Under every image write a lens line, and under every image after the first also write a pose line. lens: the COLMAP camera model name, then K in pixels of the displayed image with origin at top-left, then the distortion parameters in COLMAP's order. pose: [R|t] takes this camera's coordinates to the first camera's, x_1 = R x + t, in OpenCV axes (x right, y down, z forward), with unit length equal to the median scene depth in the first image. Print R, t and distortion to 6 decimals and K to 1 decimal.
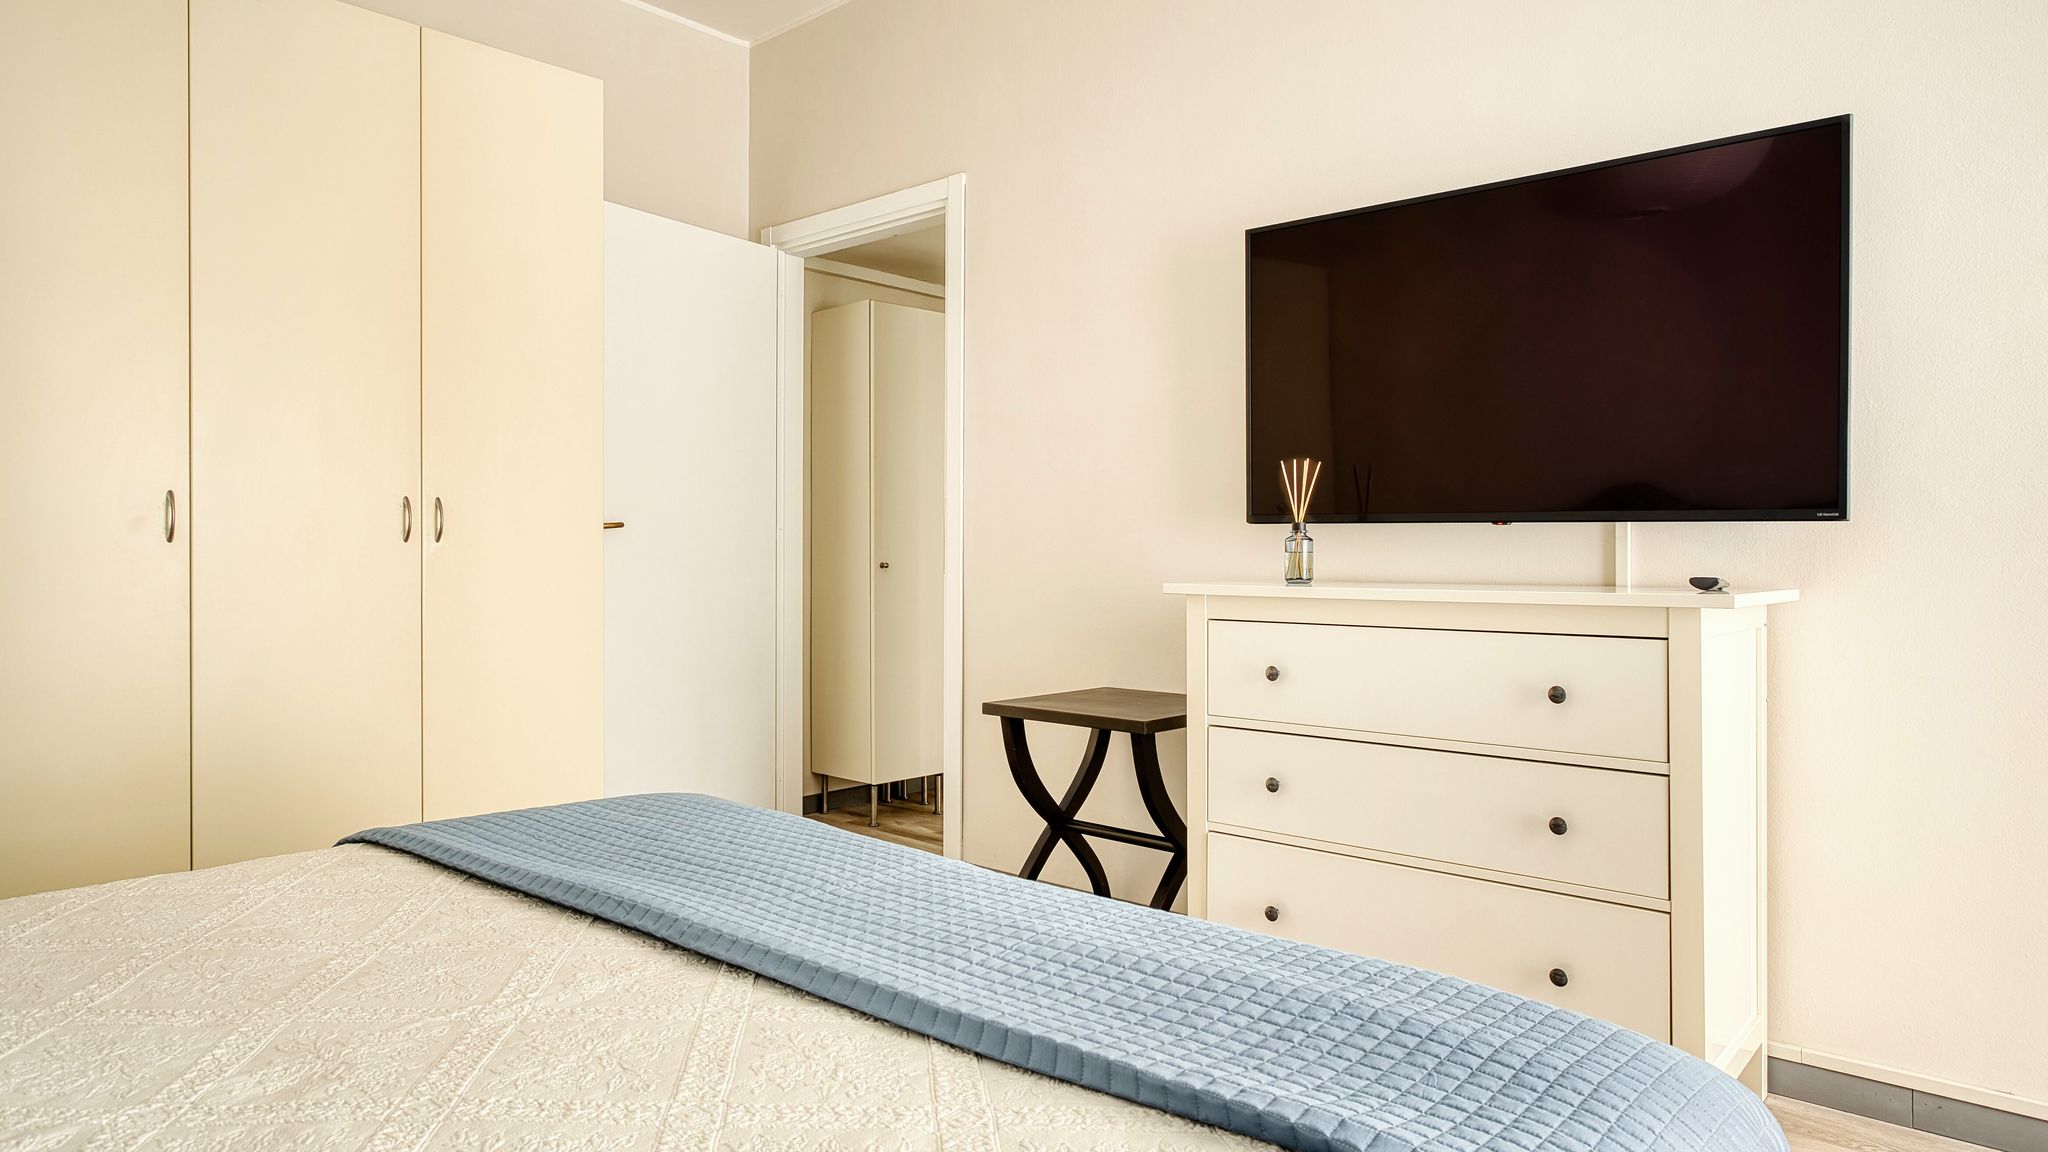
lens RADIAL K [[1227.8, 0, 1032.0], [0, 1227.8, 564.0], [0, 0, 1]] dist [-0.009840, 0.000943]
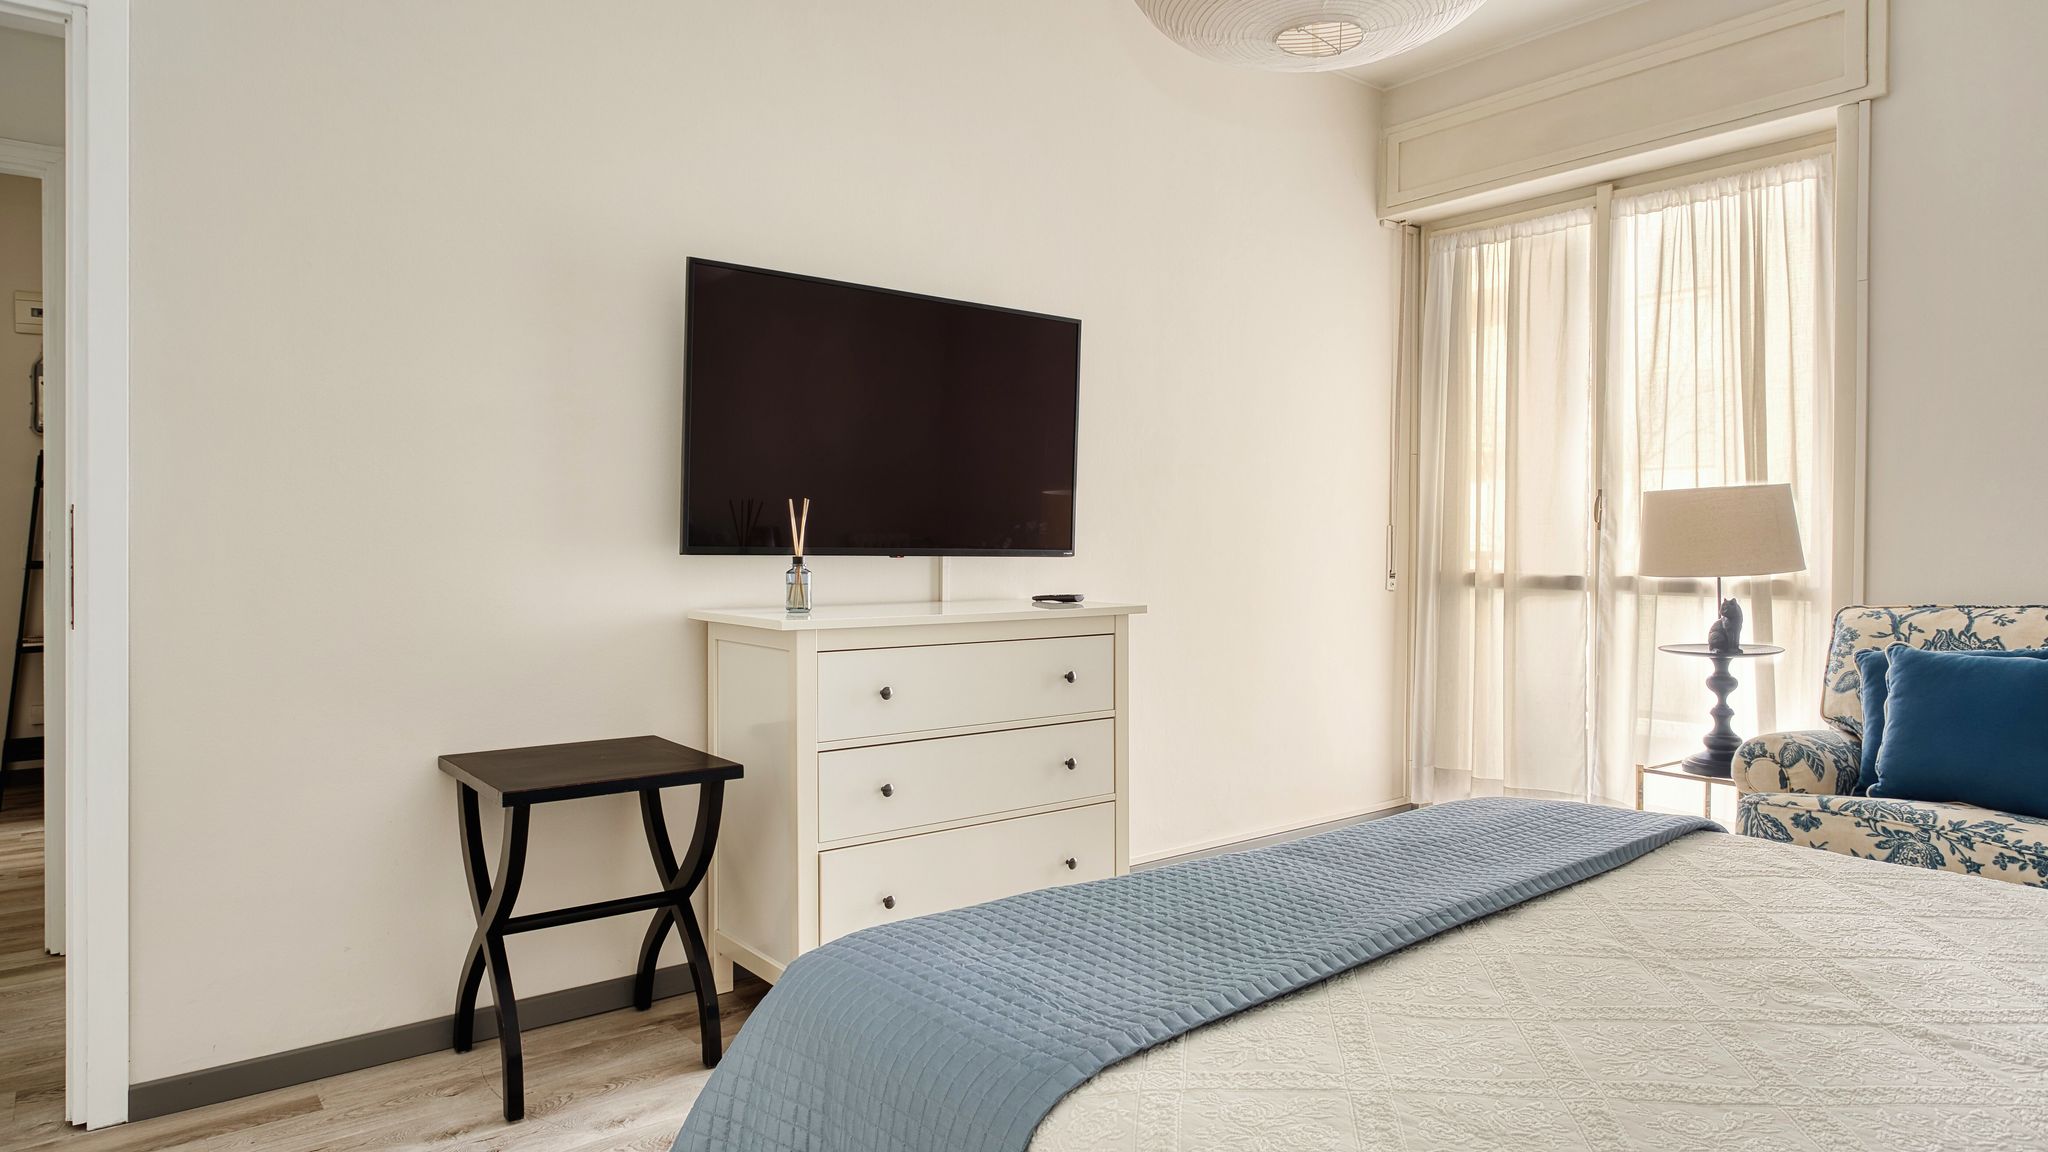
lens RADIAL K [[1227.8, 0, 1025.6], [0, 1227.8, 559.4], [0, 0, 1]] dist [-0.009840, 0.000943]
pose [[0.168455, -0.008967, 0.985668, -0.824701], [0.005444, 0.999952, 0.008166, -0.038281], [-0.985694, 0.003990, 0.168496, 0.623548]]
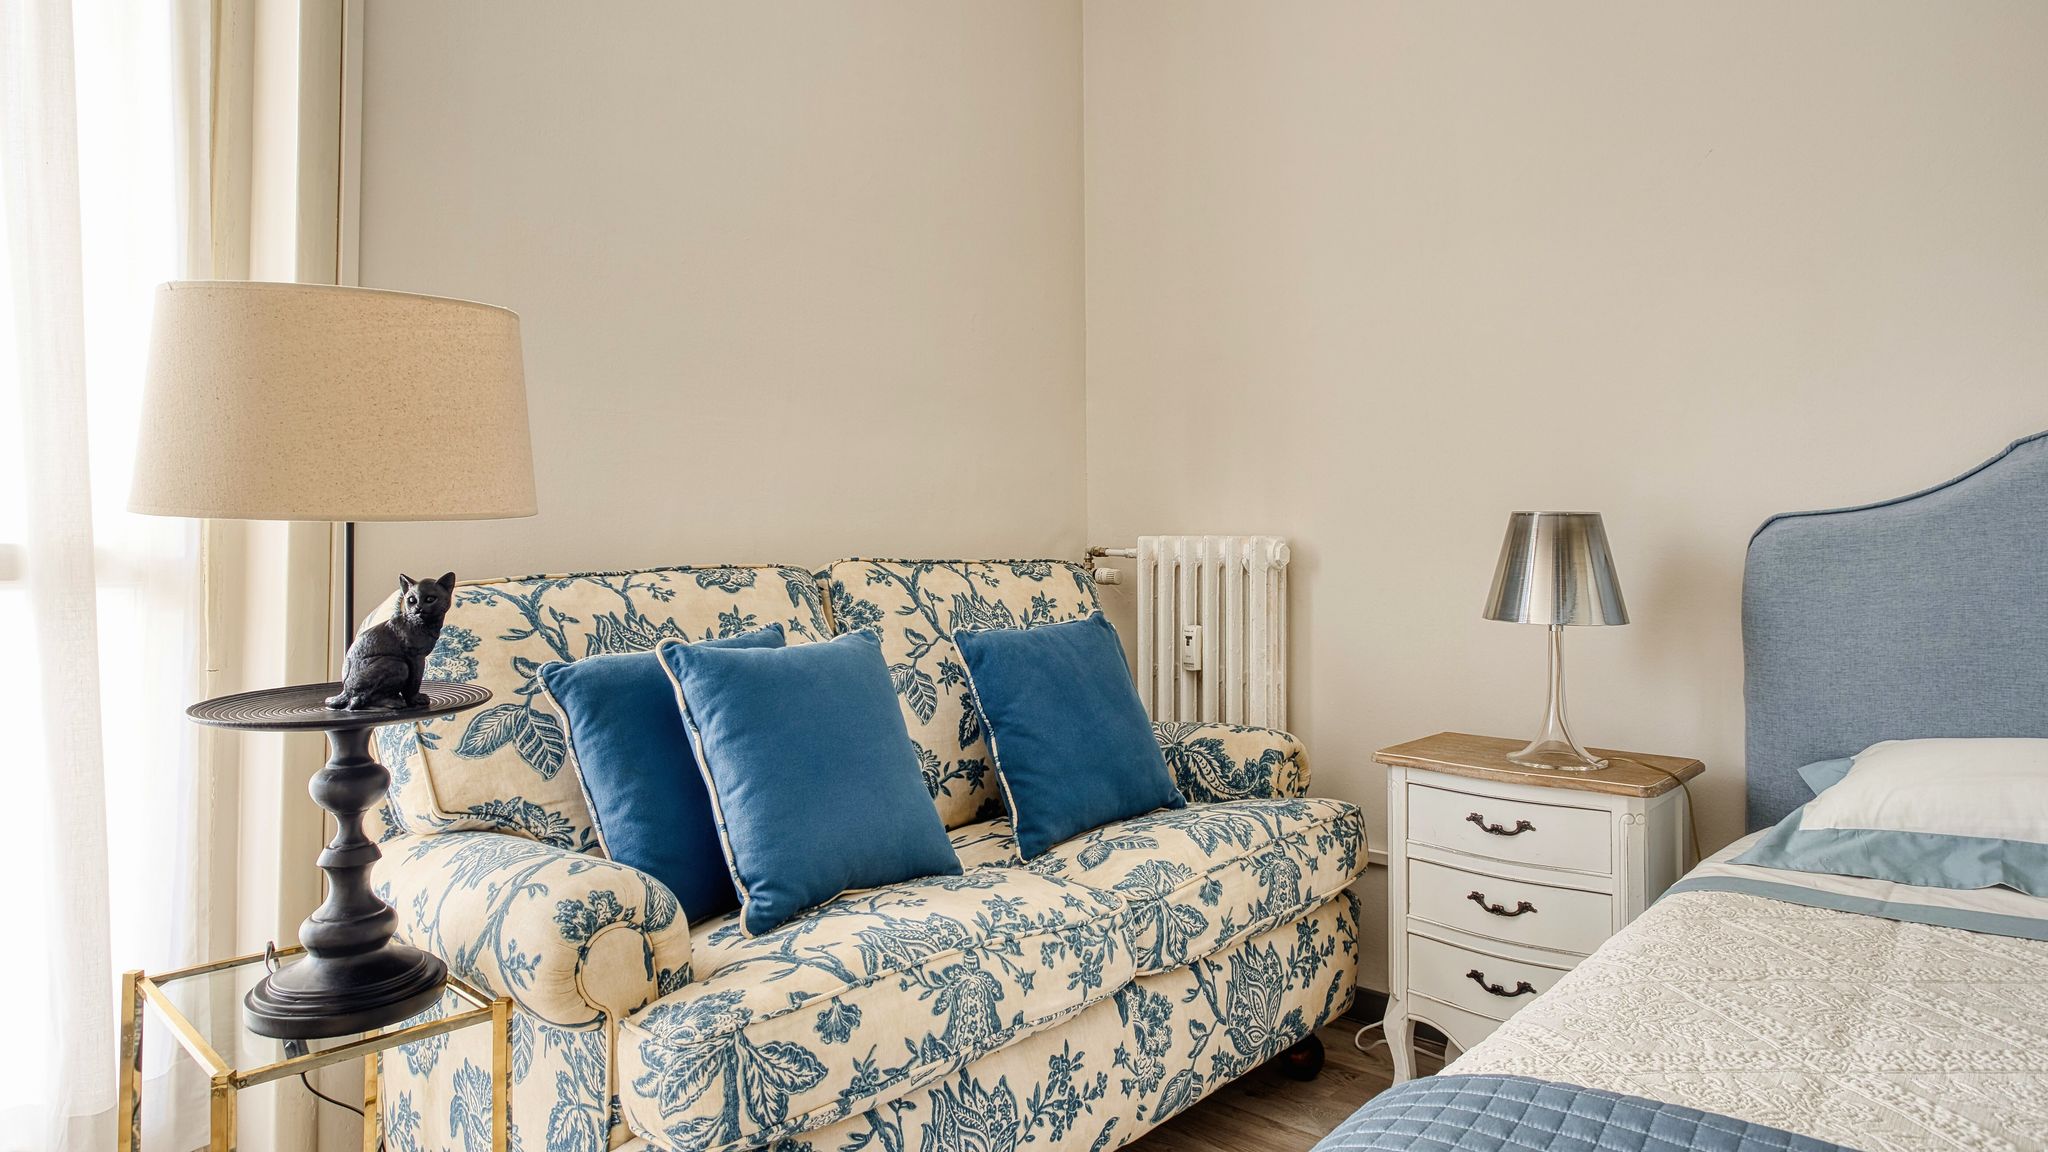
lens RADIAL K [[1227.8, 0, 1015.6], [0, 1227.8, 528.1], [0, 0, 1]] dist [-0.009840, 0.000943]
pose [[-0.999828, -0.000486, -0.018552, 0.233904], [-0.000423, 0.999994, -0.003399, -0.004288], [0.018554, -0.003391, -0.999822, 0.649234]]
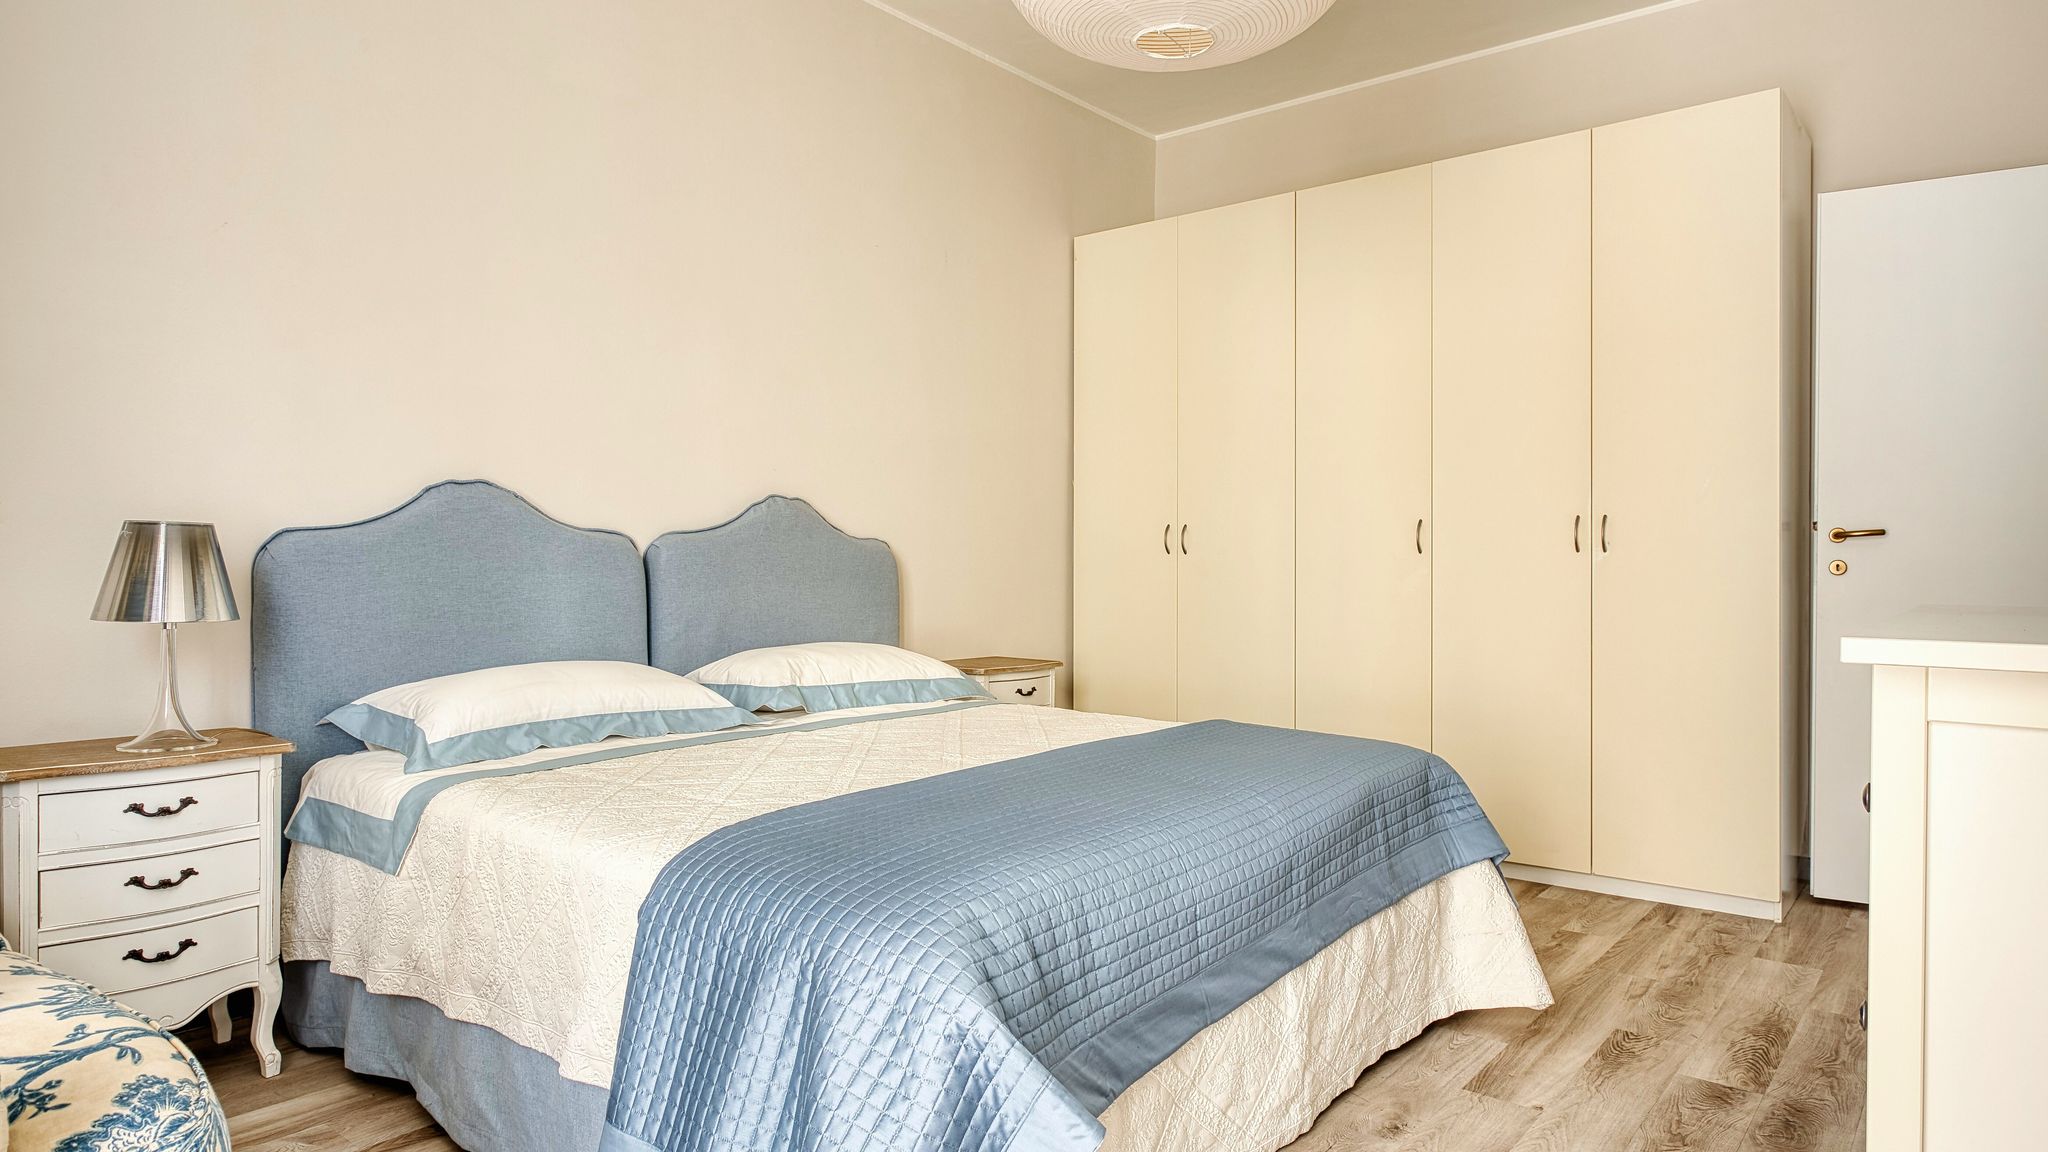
lens RADIAL K [[1227.8, 0, 1020.7], [0, 1227.8, 576.8], [0, 0, 1]] dist [-0.009840, 0.000943]
pose [[0.065022, 0.018234, -0.997717, 0.764966], [-0.018566, 0.999682, 0.017060, -0.004267], [0.997711, 0.017414, 0.065340, 0.427271]]
